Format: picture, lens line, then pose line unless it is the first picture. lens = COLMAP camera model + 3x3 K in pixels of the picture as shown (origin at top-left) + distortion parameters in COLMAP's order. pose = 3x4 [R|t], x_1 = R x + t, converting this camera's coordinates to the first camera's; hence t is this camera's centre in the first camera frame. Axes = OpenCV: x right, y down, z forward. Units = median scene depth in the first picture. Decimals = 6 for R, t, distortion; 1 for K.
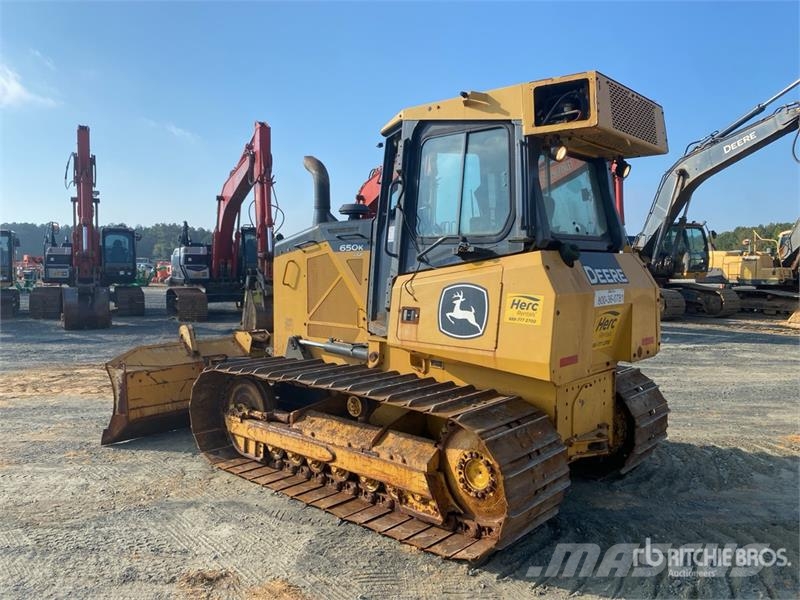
lens RADIAL K [[619.0, 0, 403.8], [0, 619.0, 287.6], [0, 0, 1]] dist [0.062820, -0.121047]
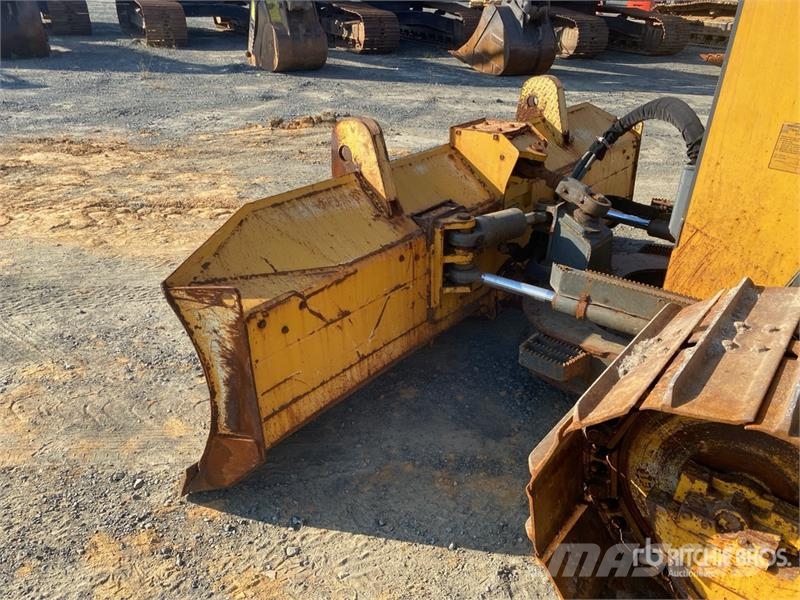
lens RADIAL K [[616.3, 0, 400.0], [0, 616.3, 300.0], [0, 0, 1]] dist [0.067202, -0.110422]
pose [[0.997904, -0.000605, 0.064706, -0.510669], [-0.027488, 0.901284, 0.432355, 0.004983], [-0.058580, -0.433228, 0.899379, 0.967780]]
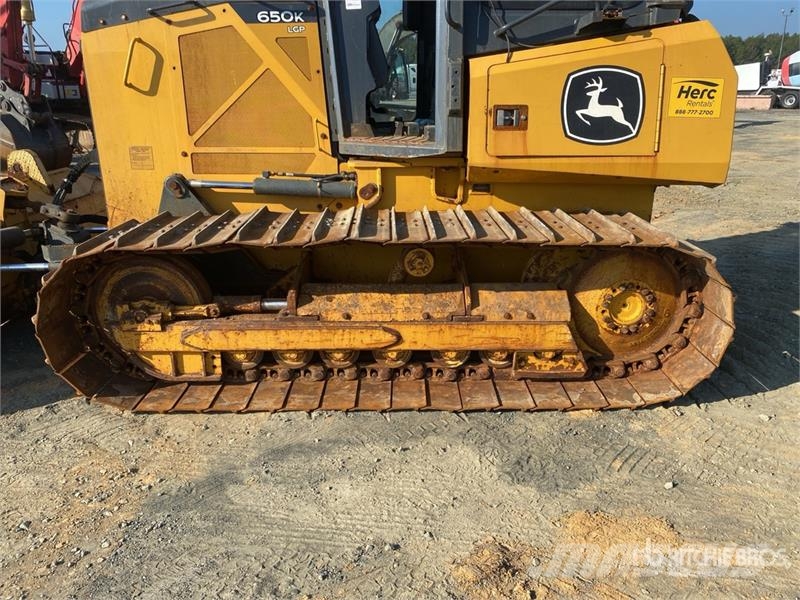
lens RADIAL K [[616.3, 0, 400.0], [0, 616.3, 300.0], [0, 0, 1]] dist [0.067202, -0.110422]
pose [[0.740787, -0.222729, 0.633740, -0.540880], [0.030916, 0.953735, 0.299054, 0.025875], [-0.671028, -0.201943, 0.713401, 0.518944]]
